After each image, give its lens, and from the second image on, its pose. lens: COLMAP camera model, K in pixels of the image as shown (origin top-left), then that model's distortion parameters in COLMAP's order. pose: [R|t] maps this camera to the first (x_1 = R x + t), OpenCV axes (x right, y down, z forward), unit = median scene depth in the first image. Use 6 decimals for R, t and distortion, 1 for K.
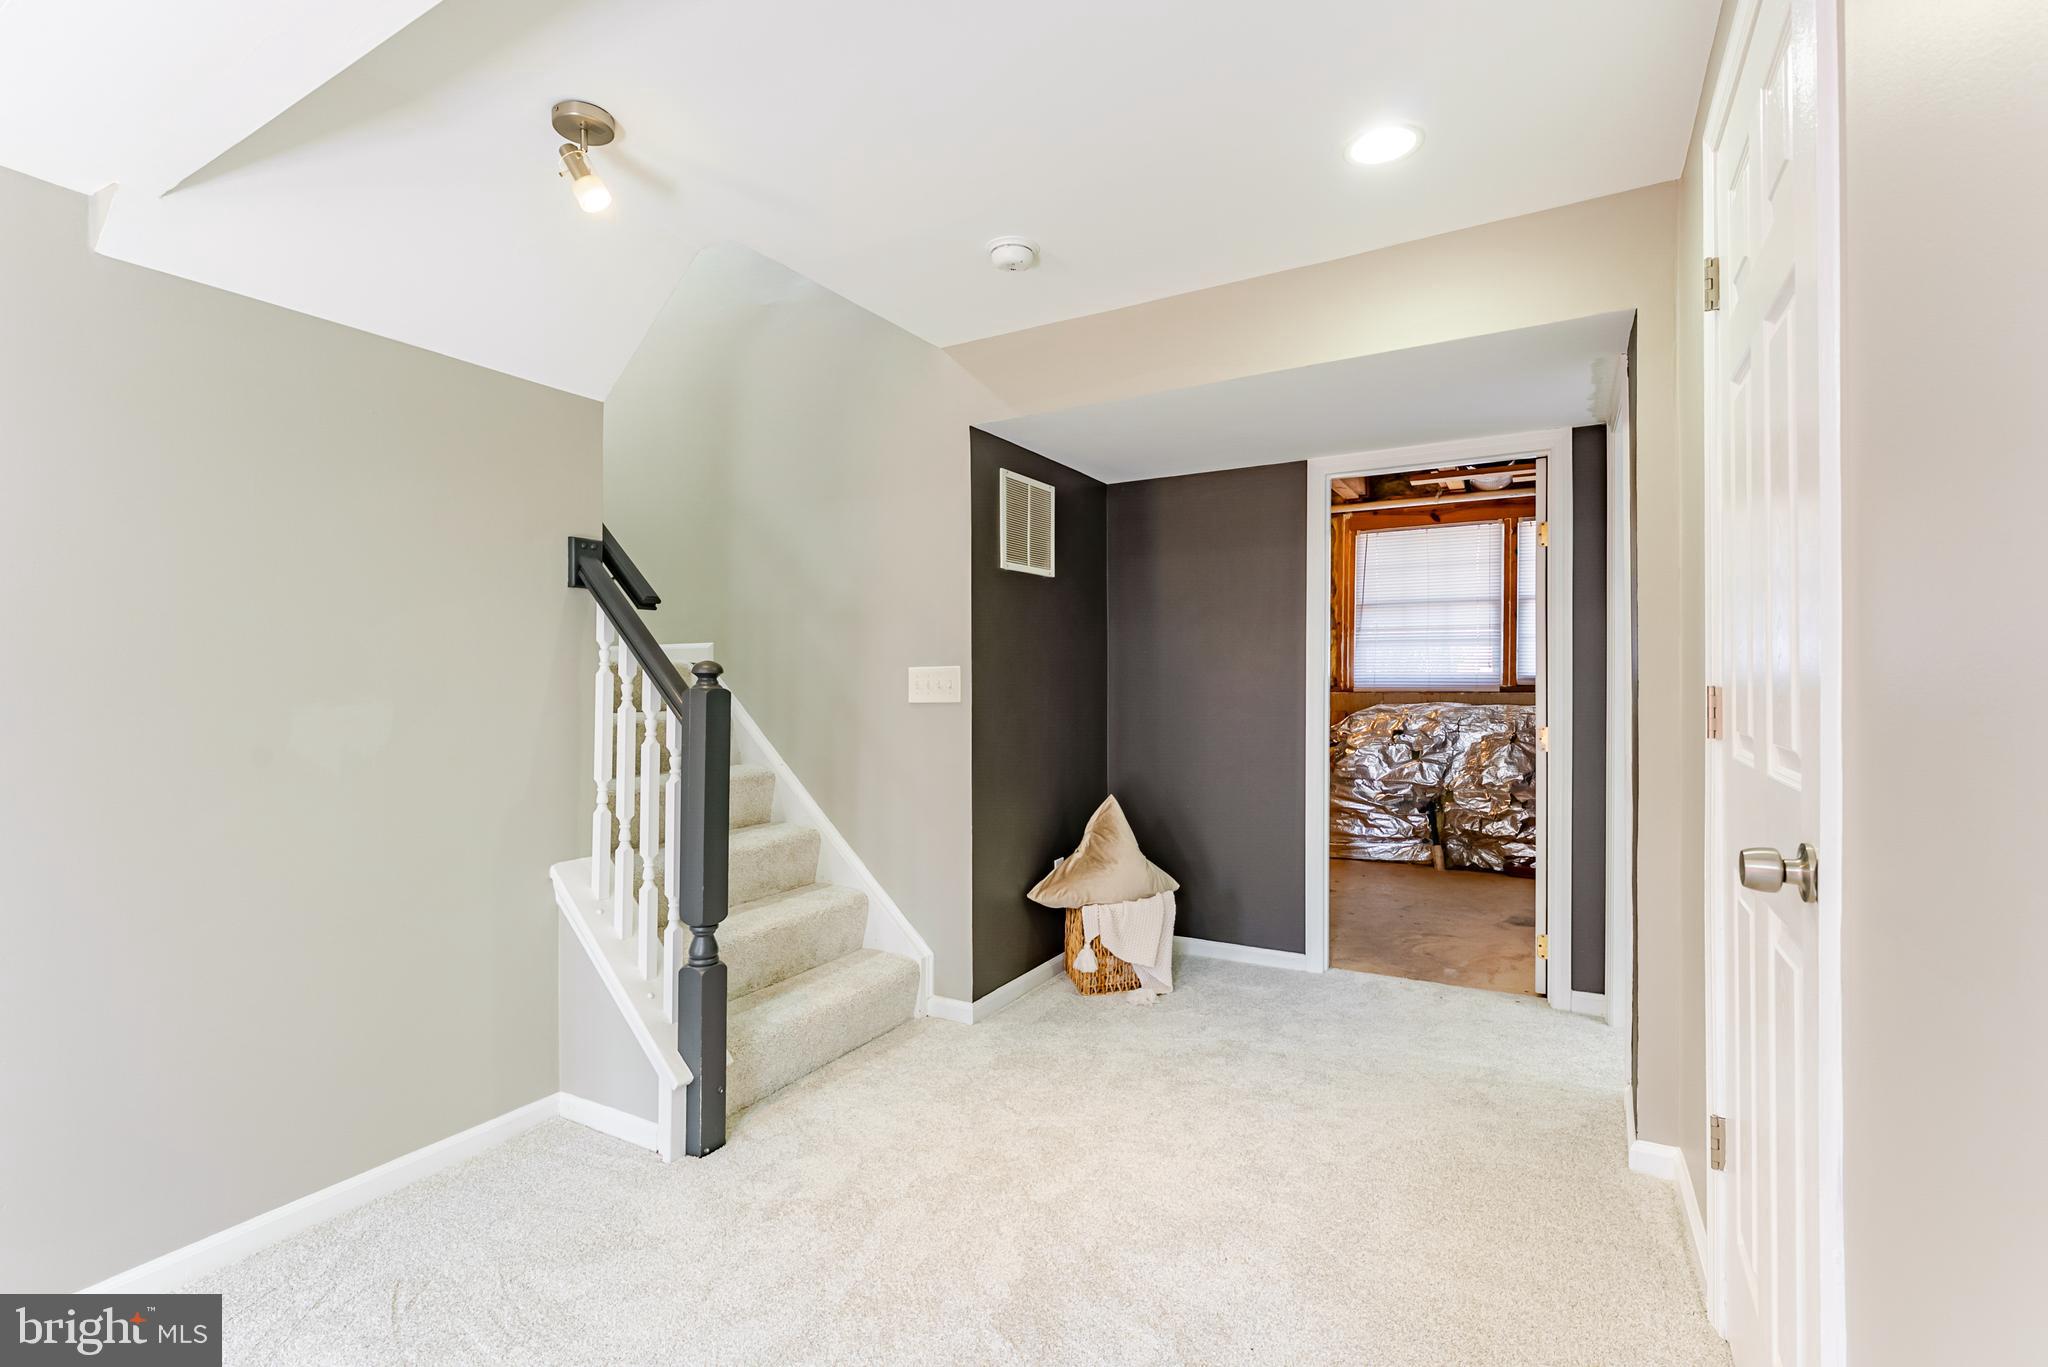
lens RADIAL K [[919.9, 0, 1016.2], [0, 919.9, 708.5], [0, 0, 1]] dist [0.000474, -0.000062]
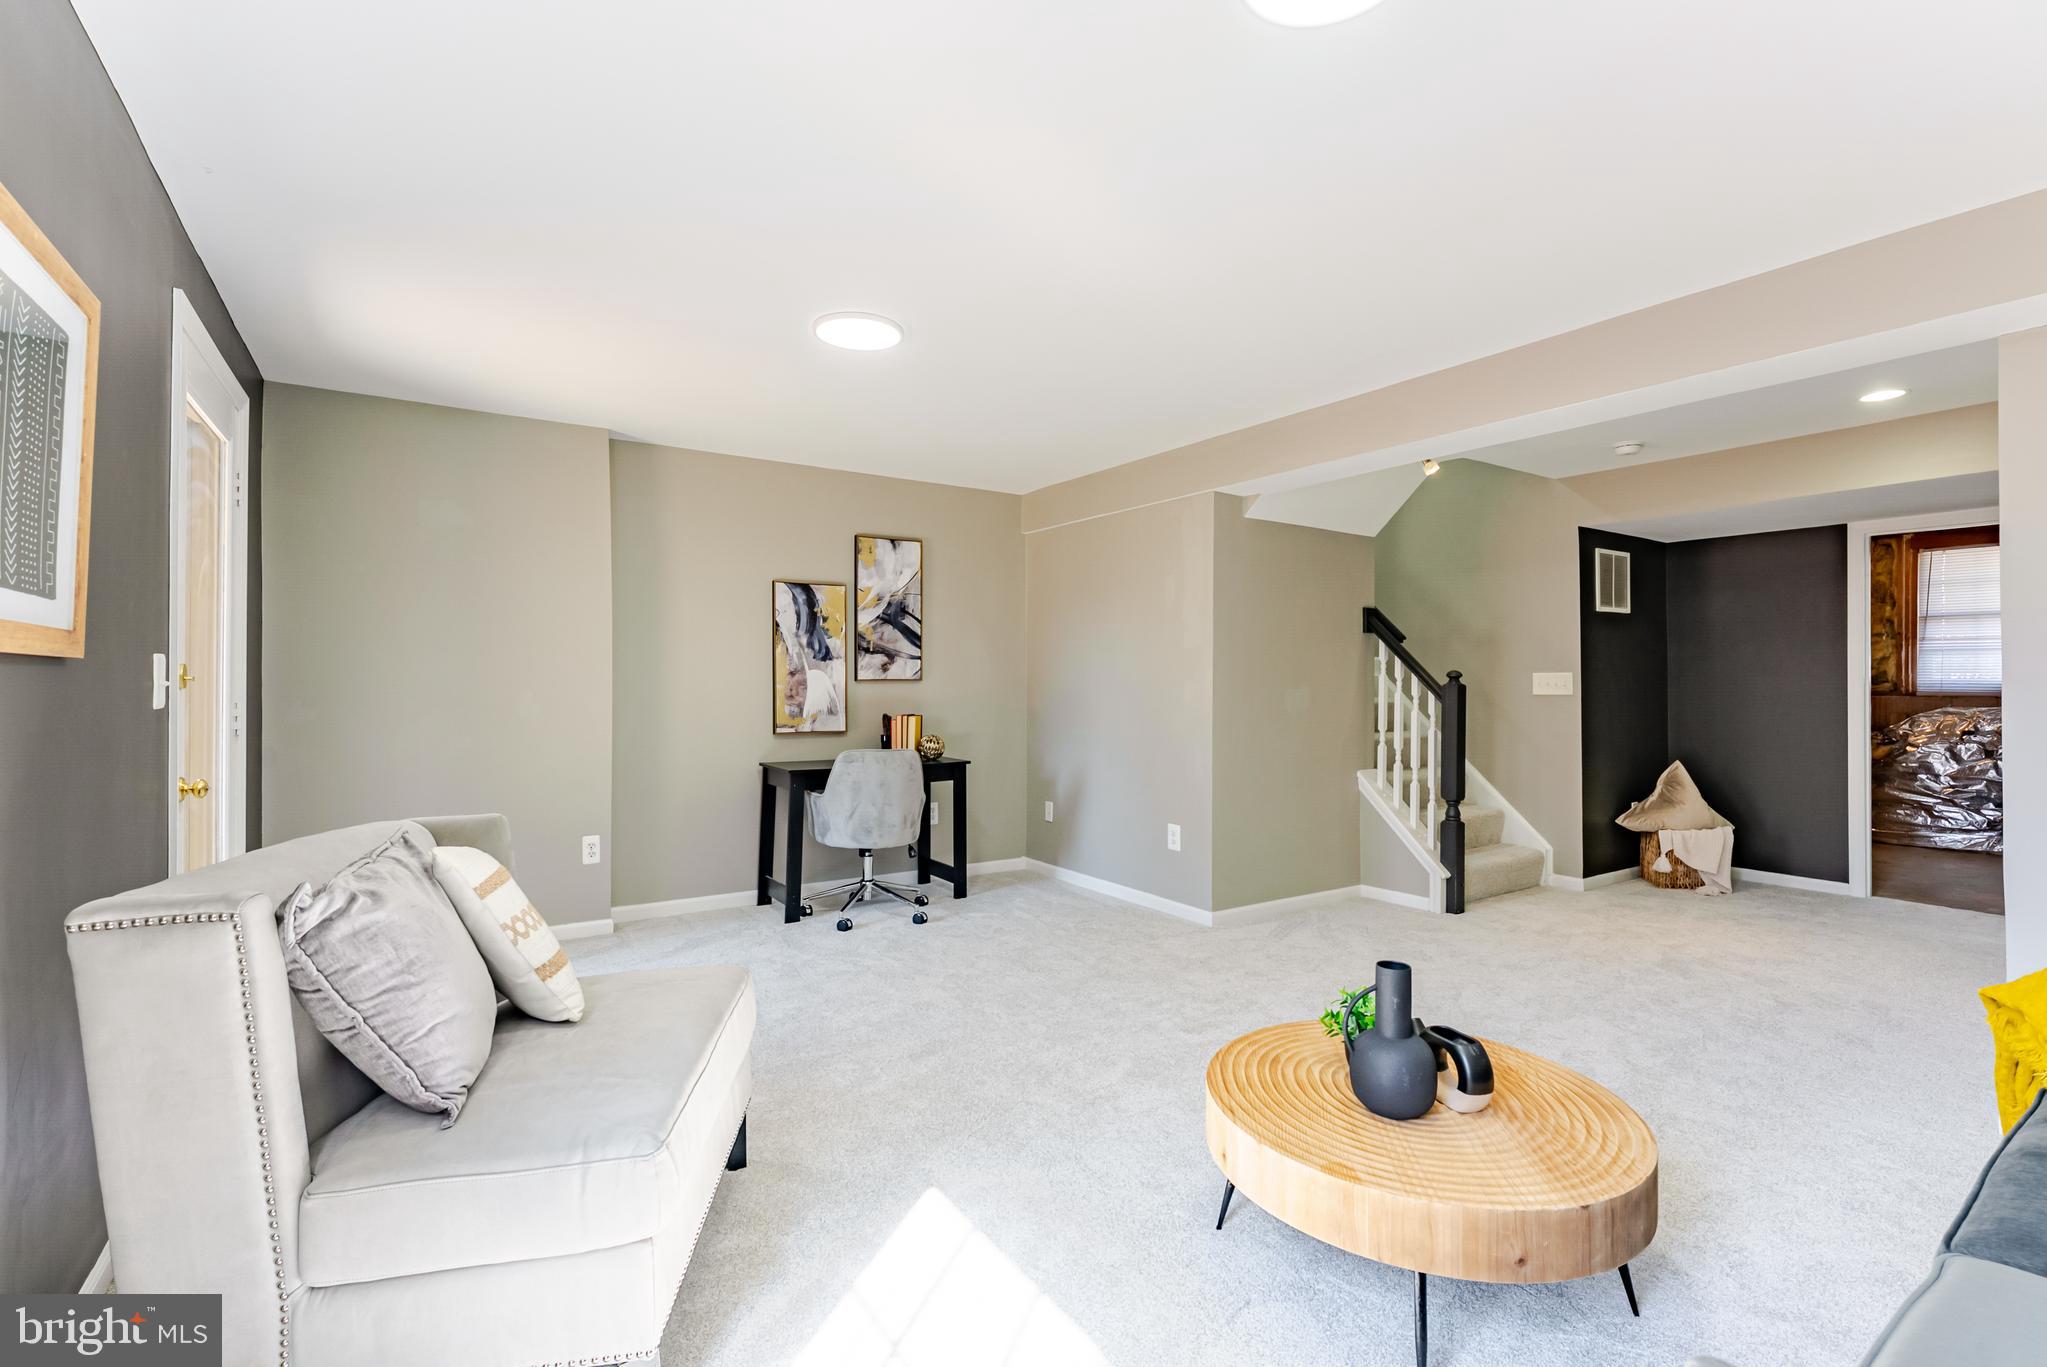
lens RADIAL K [[916.6, 0, 1028.1], [0, 916.6, 667.7], [0, 0, 1]] dist [-0.000489, -0.000424]
pose [[0.899340, 0.003767, -0.437233, -0.194664], [-0.023181, 0.998967, -0.039075, 0.027702], [0.436635, 0.045278, 0.898499, -0.792333]]
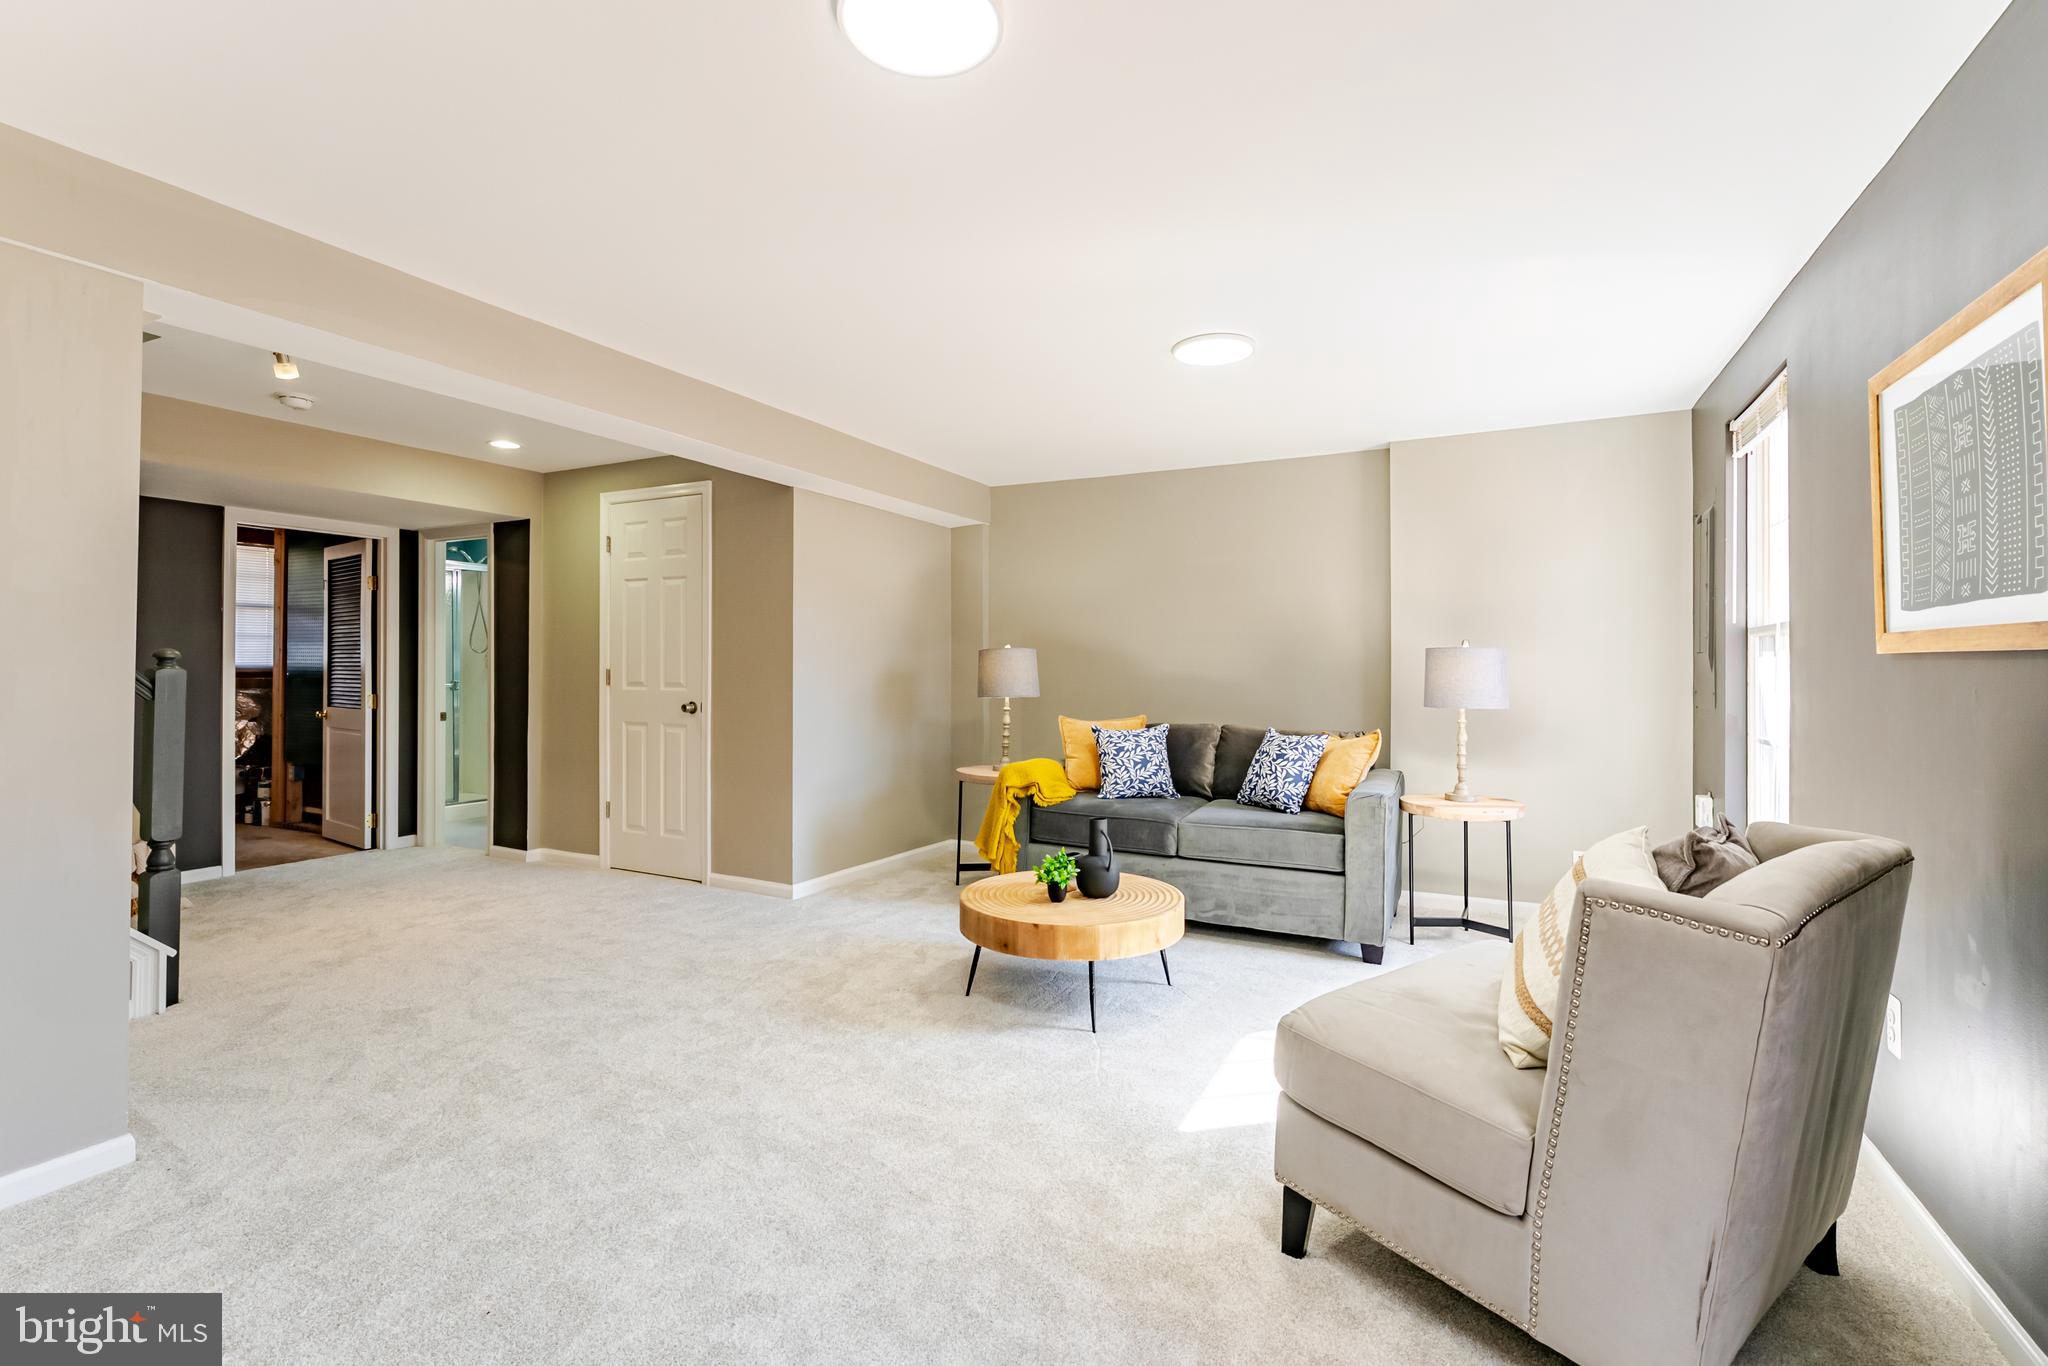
lens RADIAL K [[917.0, 0, 1028.6], [0, 917.0, 667.2], [0, 0, 1]] dist [-0.000489, -0.000424]
pose [[-0.056311, 0.004780, 0.998402, -1.171009], [0.030478, 0.999531, -0.003066, 0.011240], [-0.997948, 0.030257, -0.056431, -0.129773]]
